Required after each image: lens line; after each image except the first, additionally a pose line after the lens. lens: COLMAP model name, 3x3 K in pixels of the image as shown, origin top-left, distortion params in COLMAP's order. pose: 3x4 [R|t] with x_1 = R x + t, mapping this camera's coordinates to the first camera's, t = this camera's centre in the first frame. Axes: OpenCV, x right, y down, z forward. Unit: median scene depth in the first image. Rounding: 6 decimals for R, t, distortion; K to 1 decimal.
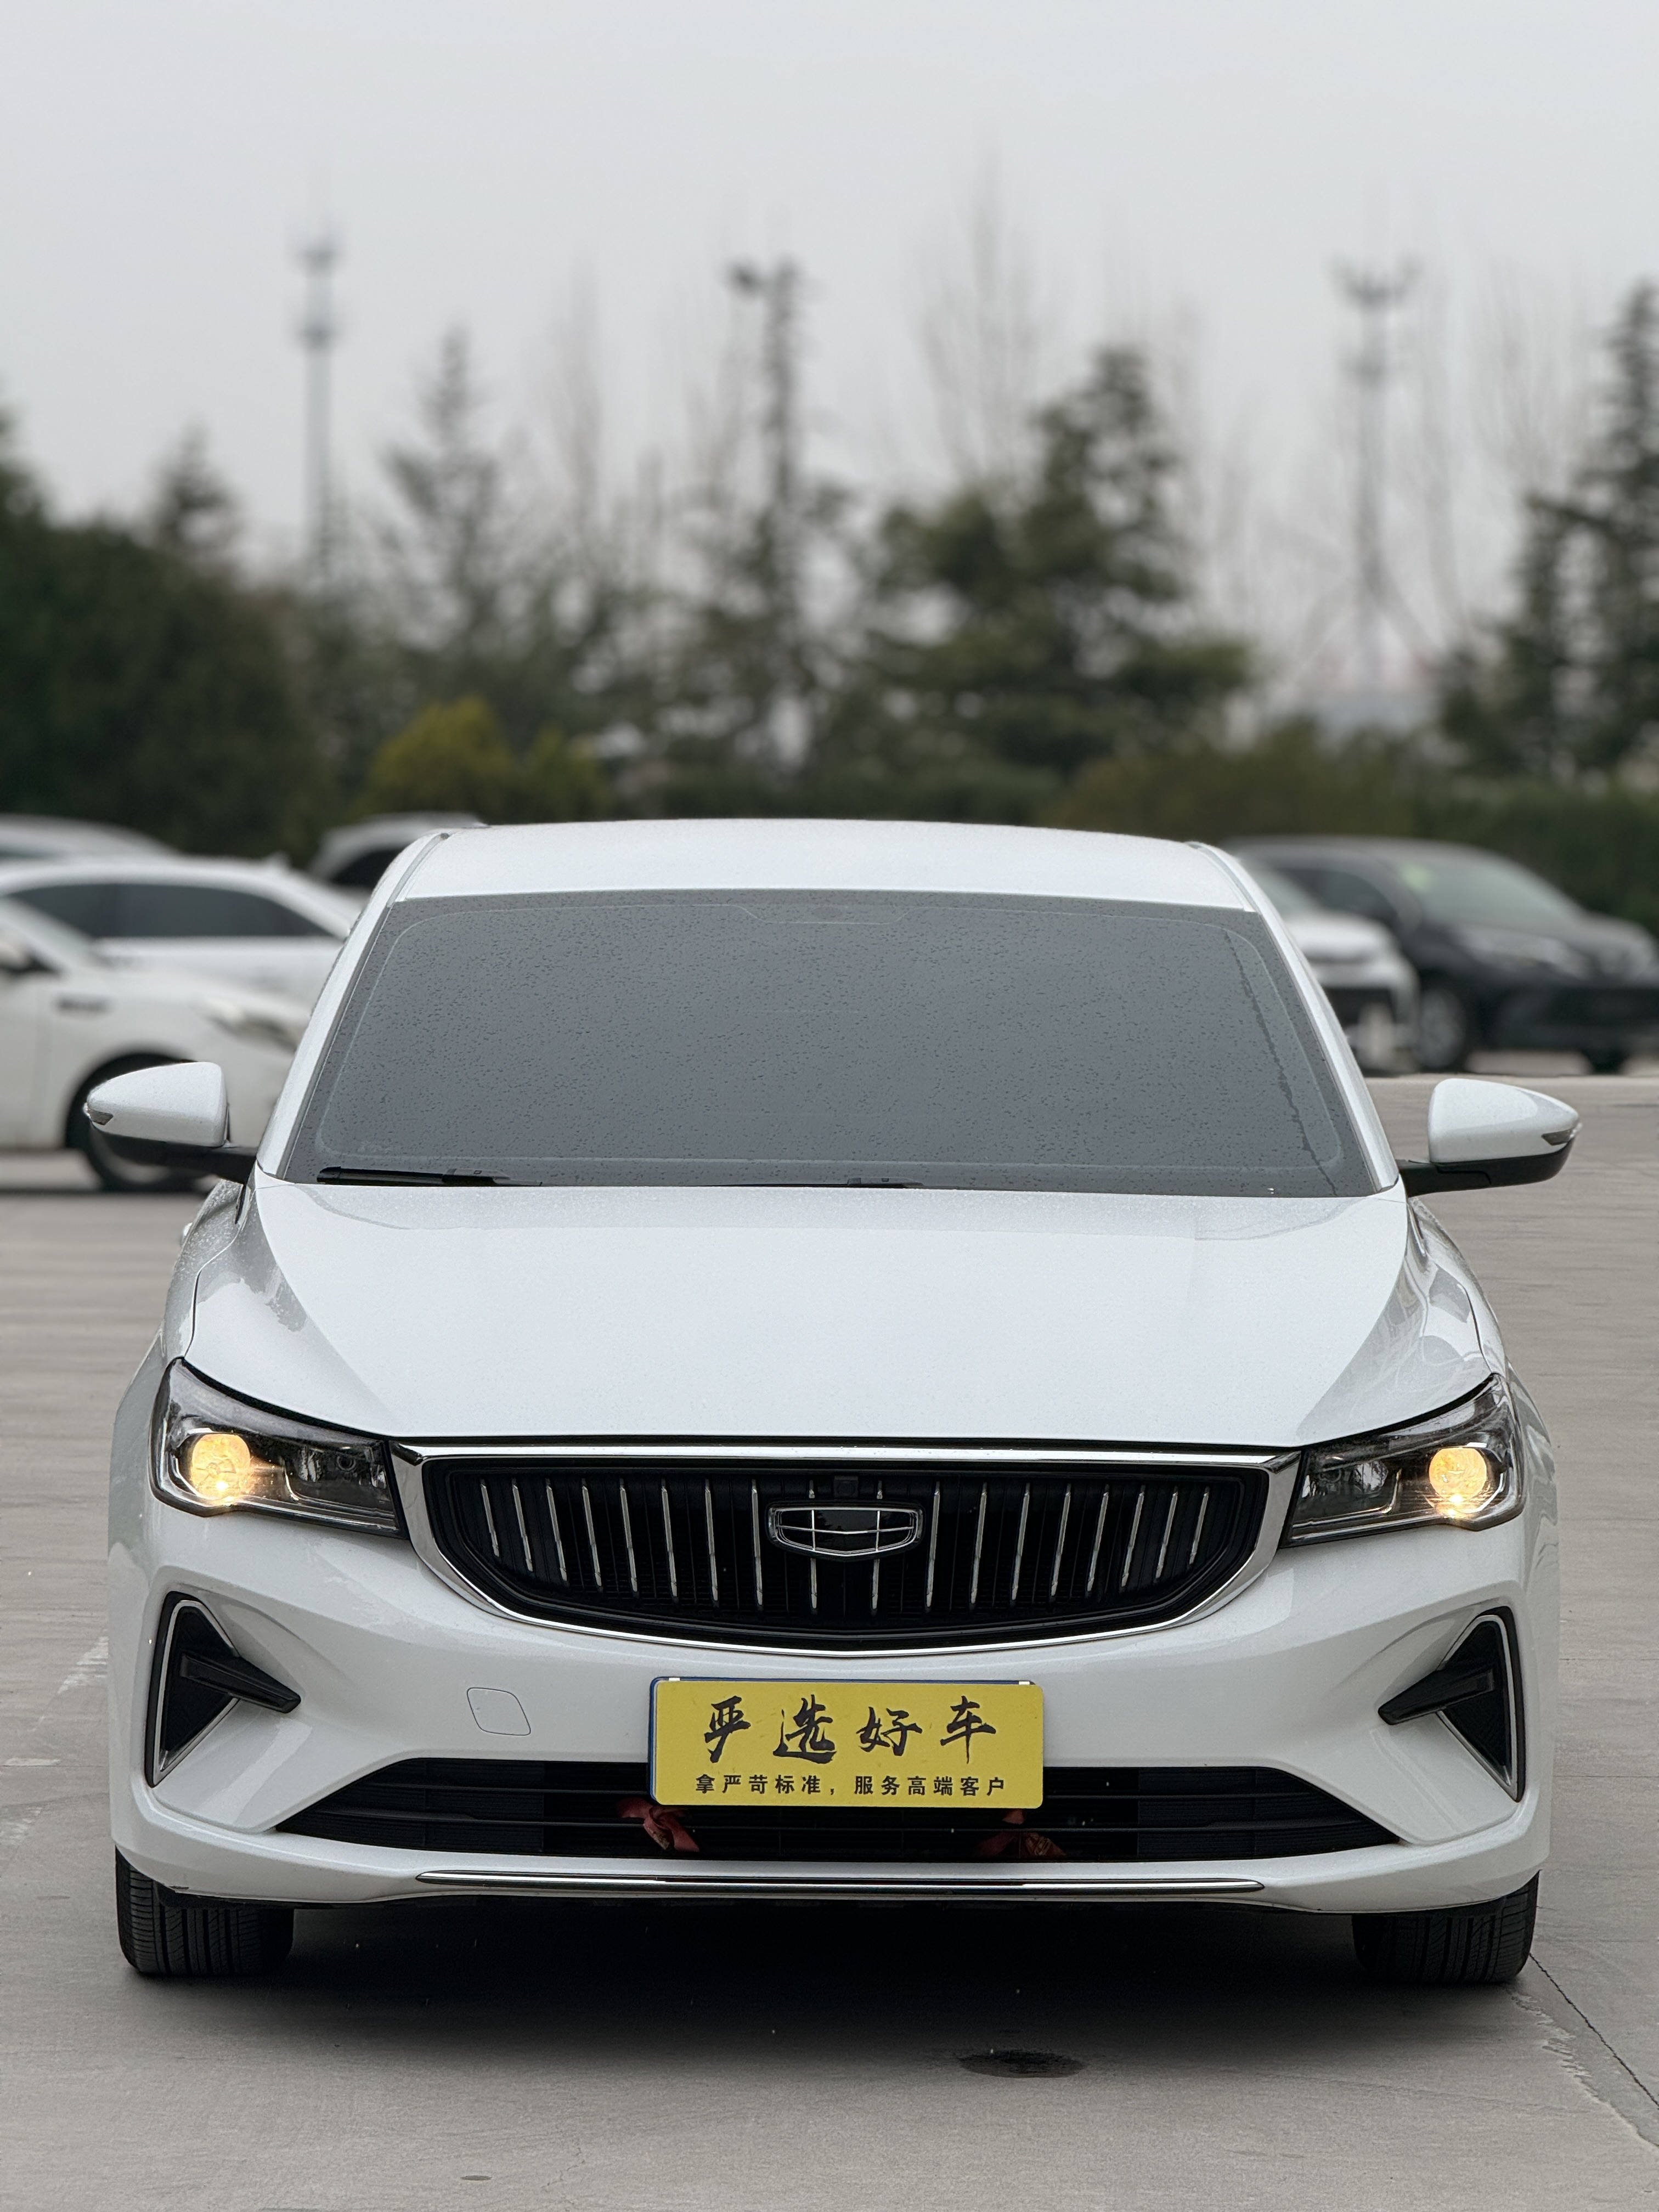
lens RADIAL K [[7804.0, 0, 829.5], [0, 7804.0, 1106.0], [0, 0, 1]] dist [0.302237, 0.536880]
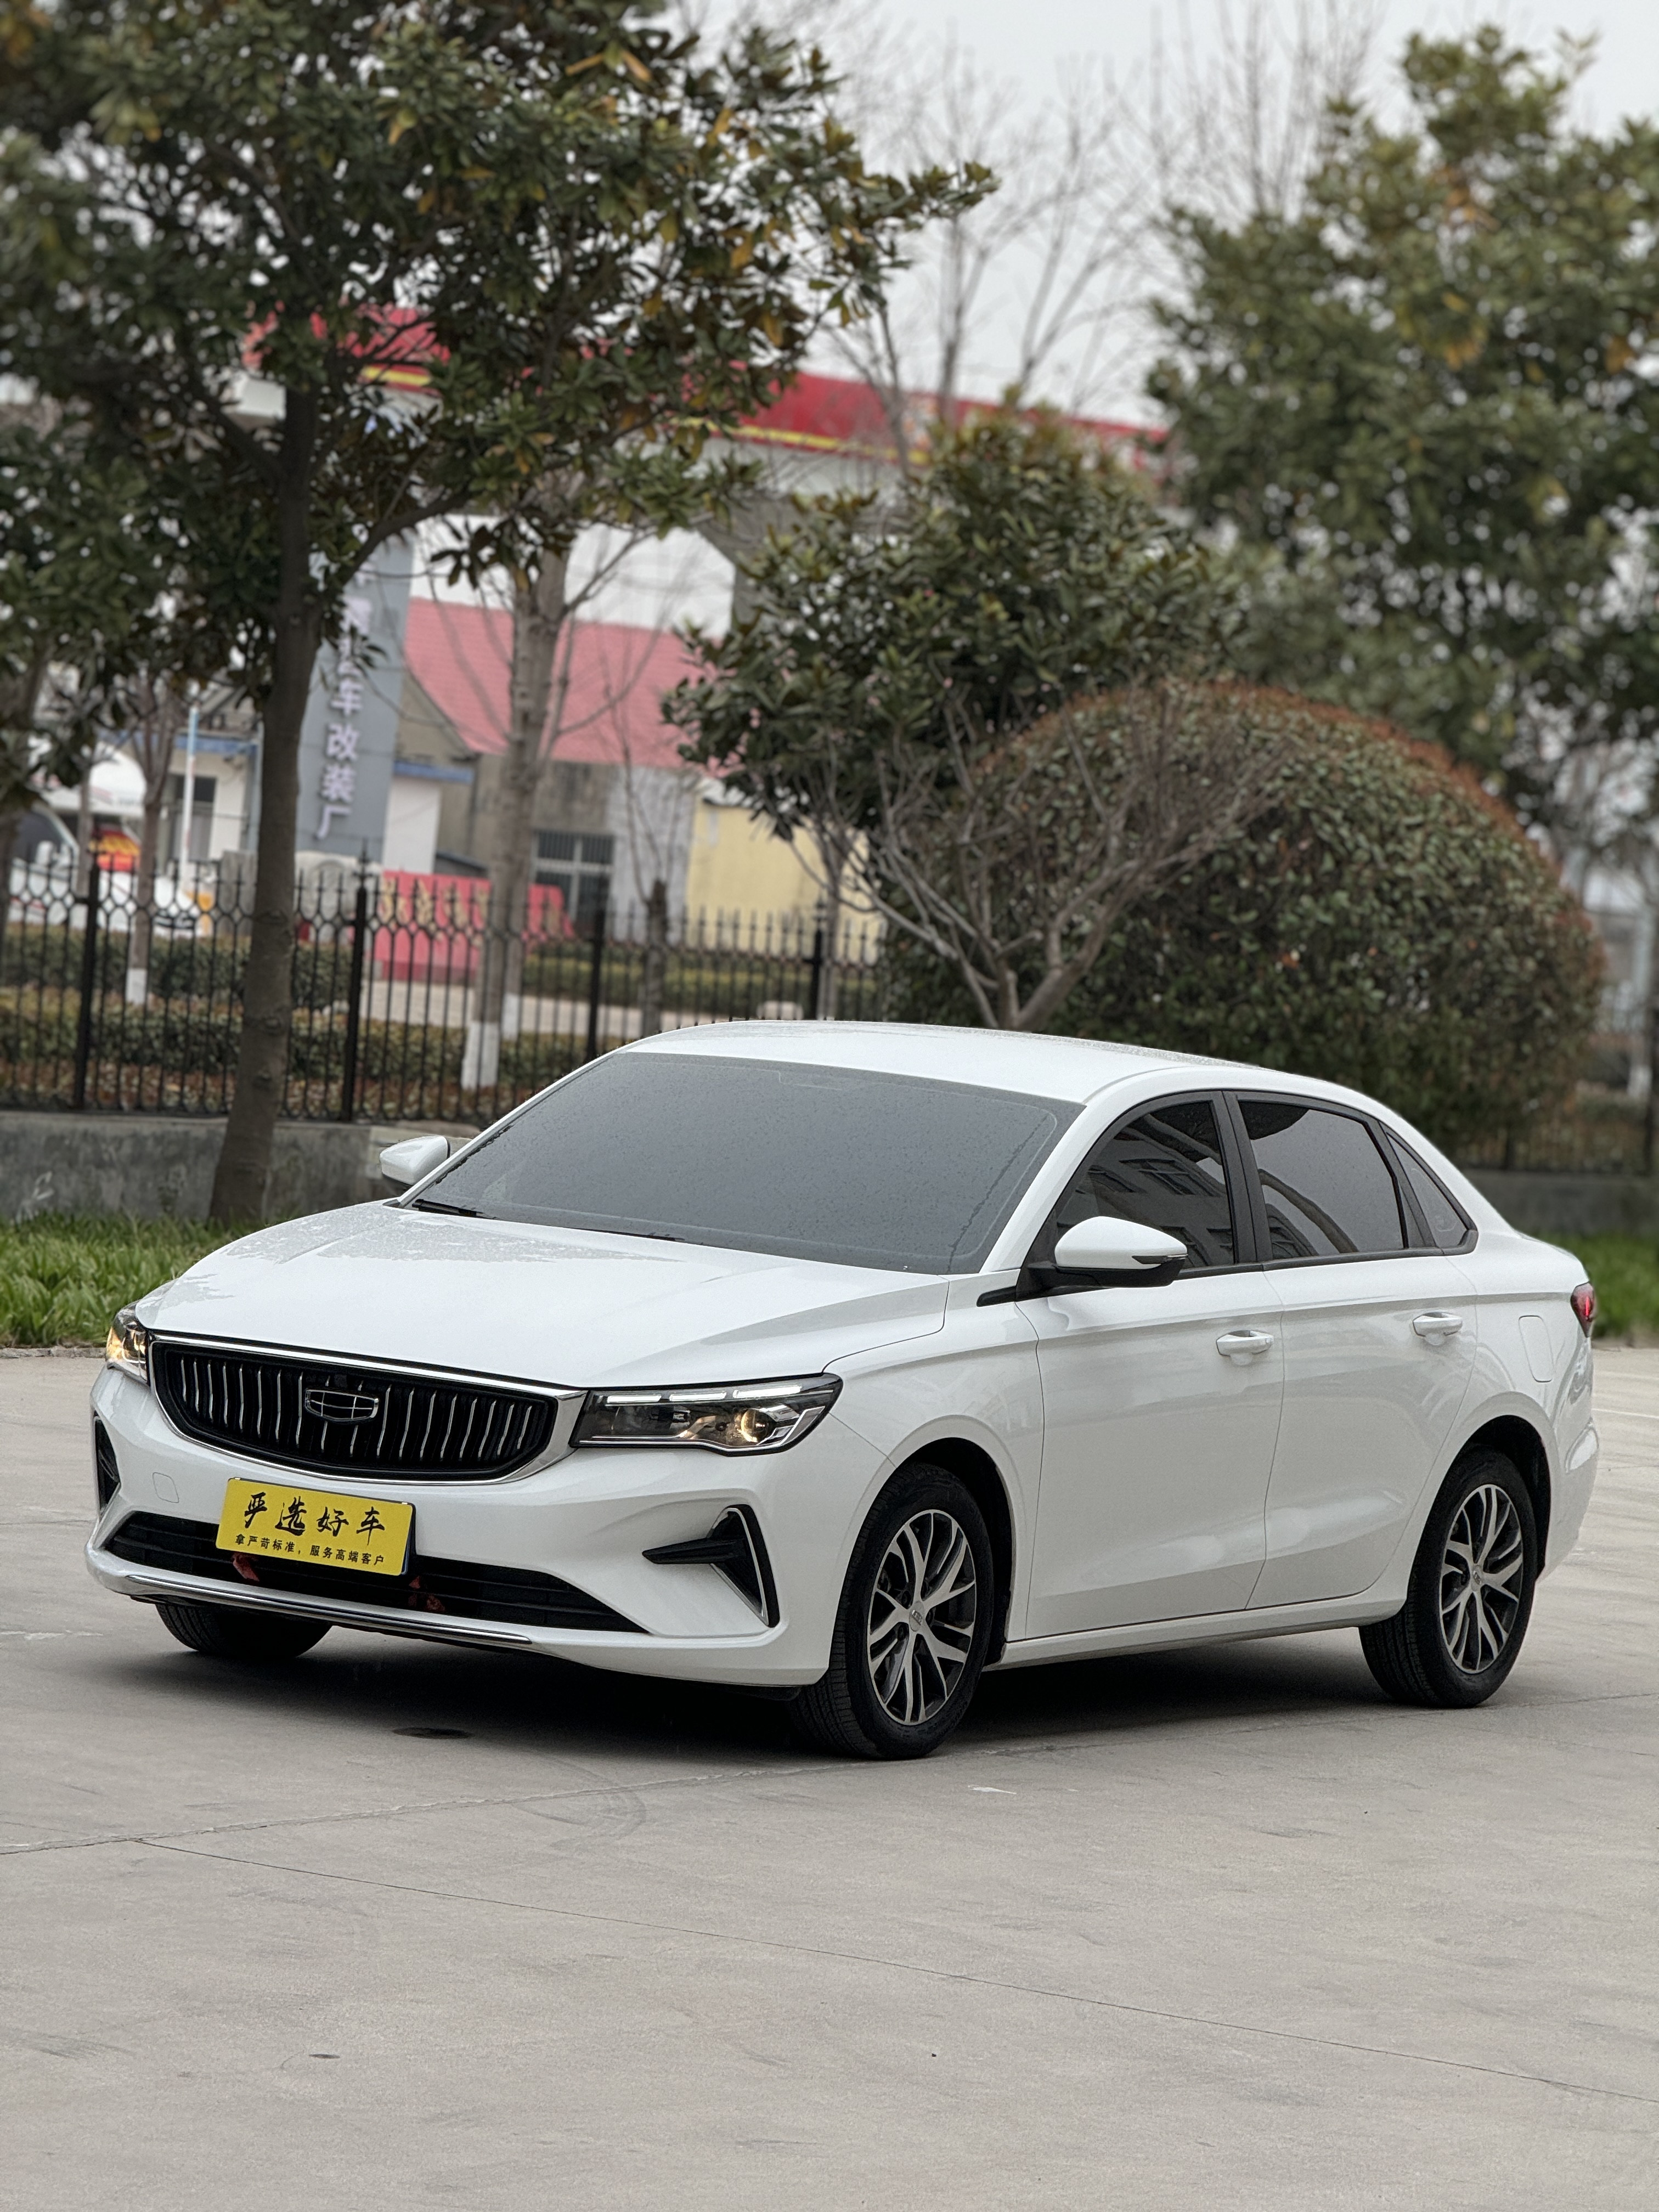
lens RADIAL K [[7804.0, 0, 829.5], [0, 7804.0, 1106.0], [0, 0, 1]] dist [0.302237, 0.536880]
pose [[0.849066, 0.084886, -0.521422, 0.986305], [-0.102468, 0.994724, -0.004917, -0.014346], [0.518254, 0.057604, 0.853285, -0.422723]]
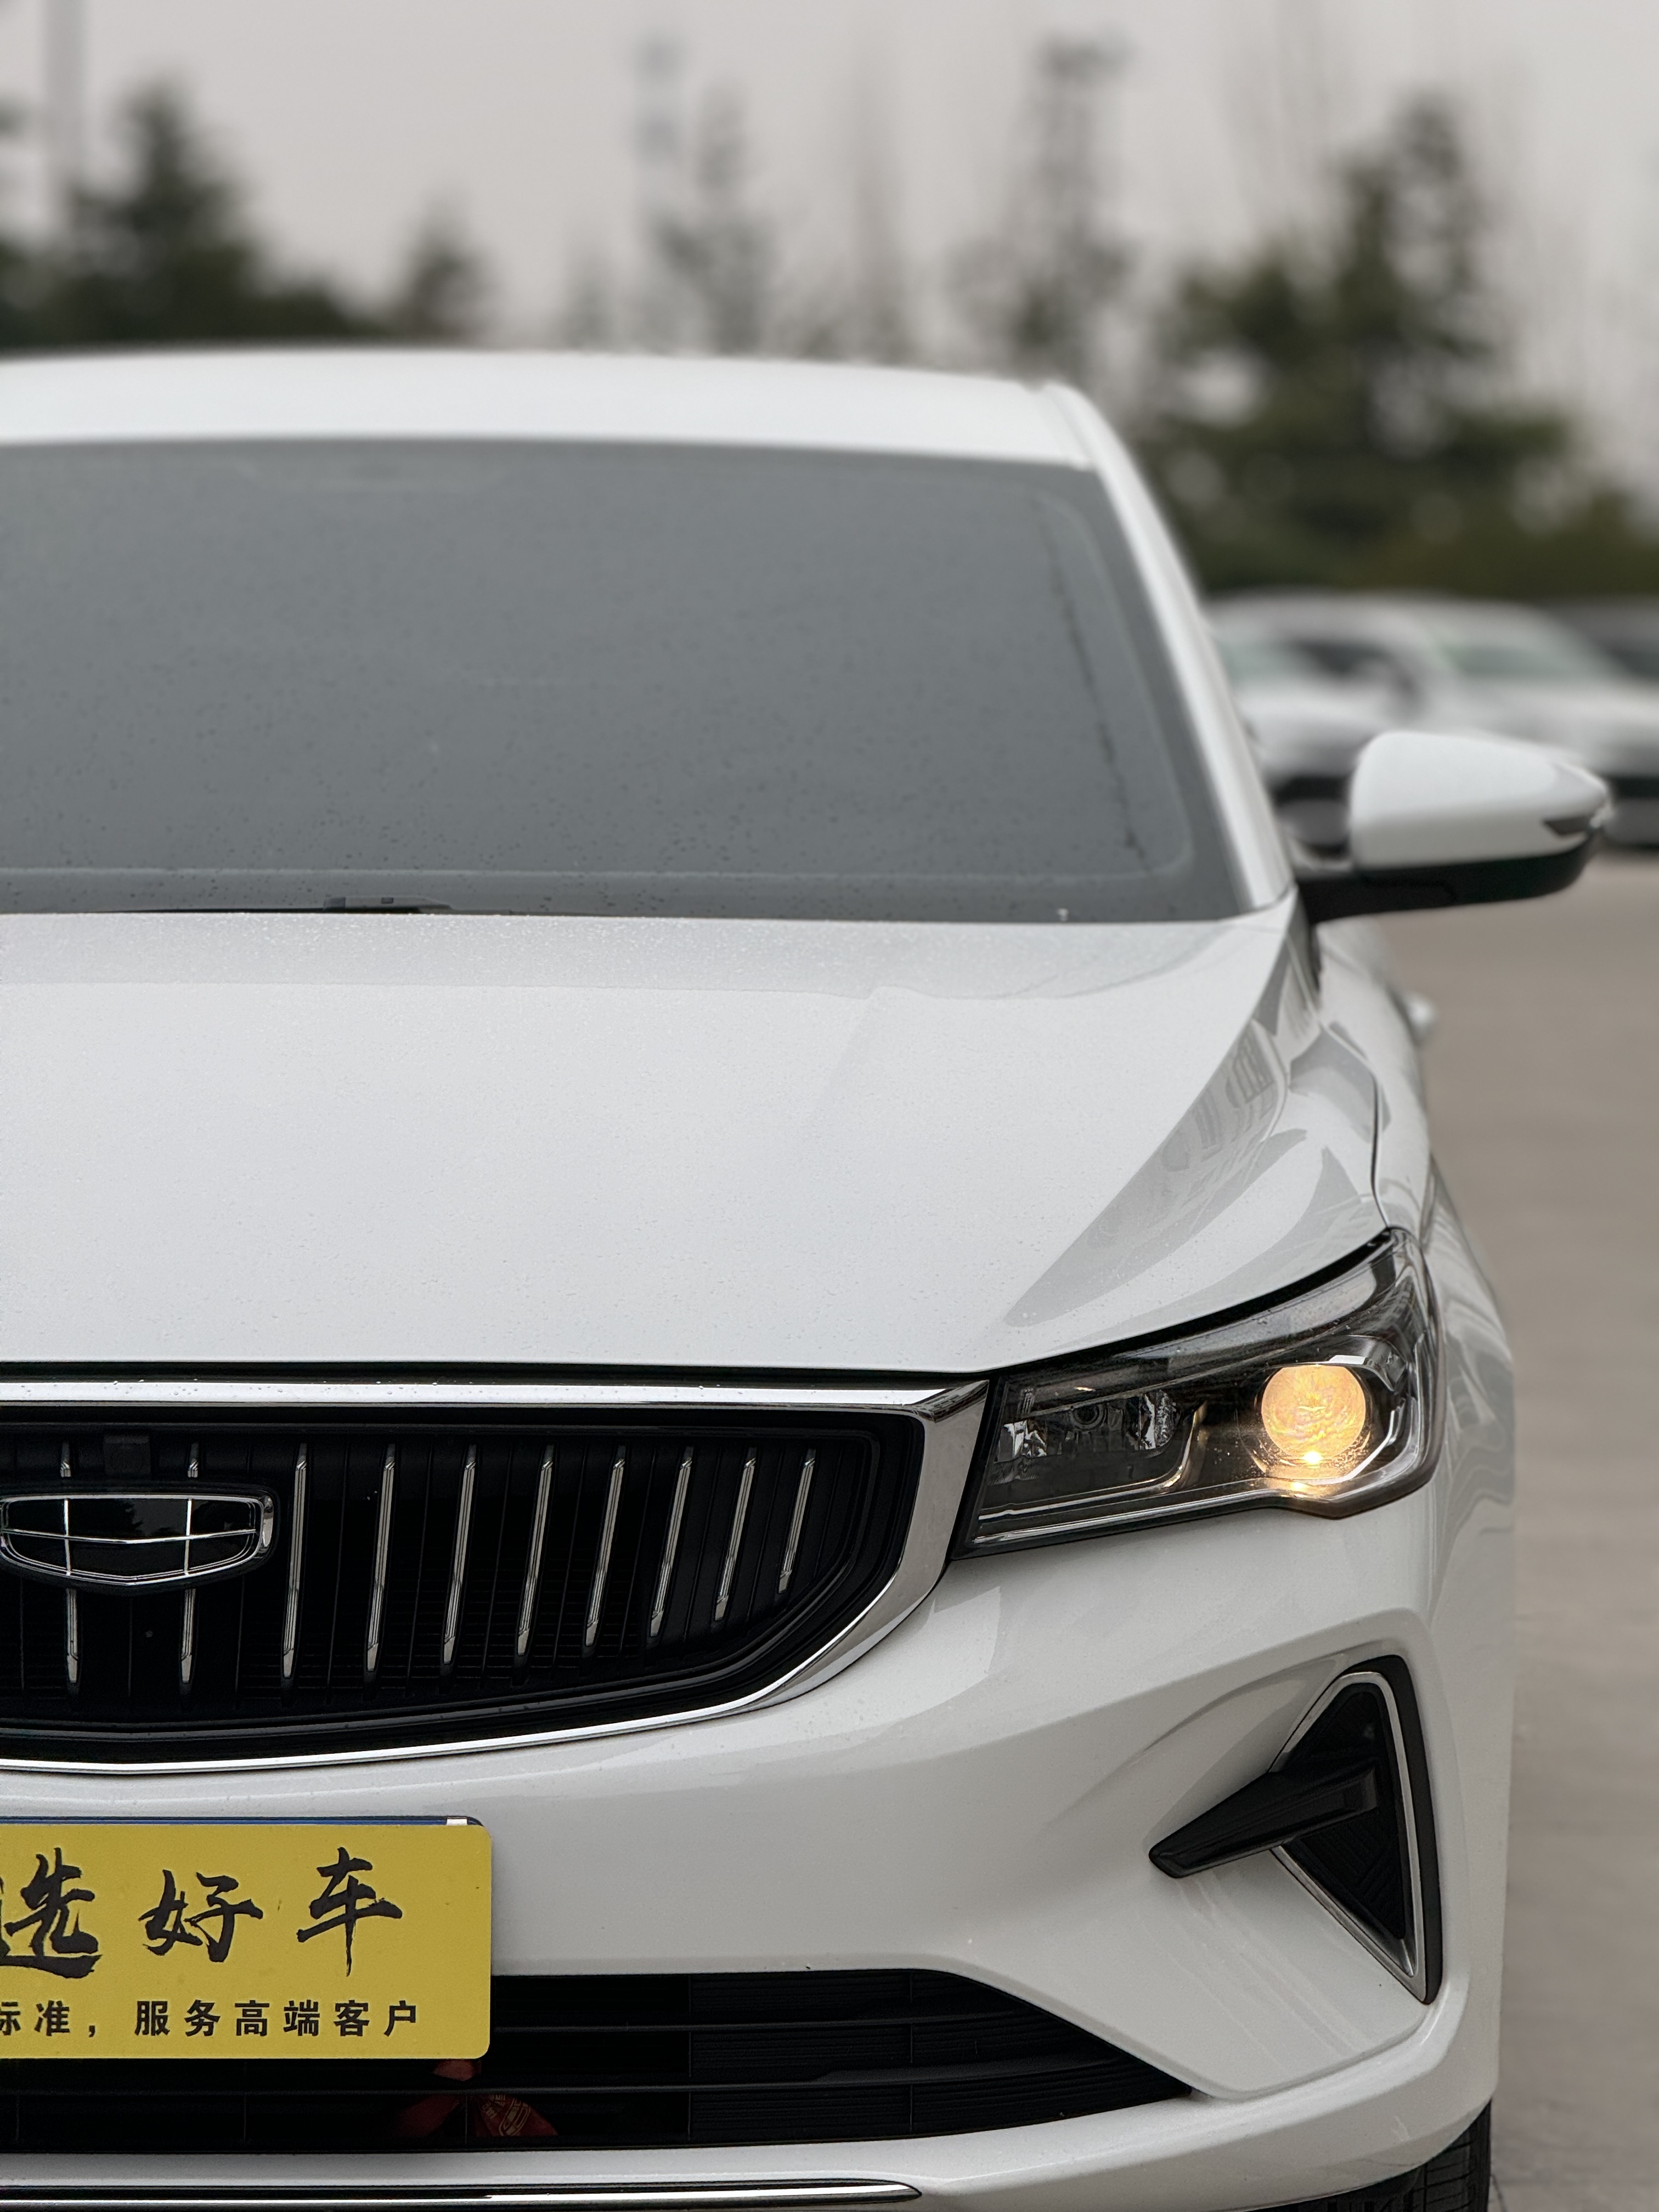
lens RADIAL K [[7804.0, 0, 829.5], [0, 7804.0, 1106.0], [0, 0, 1]] dist [0.302237, 0.536880]
pose [[0.998890, -0.007931, -0.046429, 0.074660], [0.009045, 0.999675, 0.023829, 0.012481], [0.046225, -0.024222, 0.998637, 0.465618]]
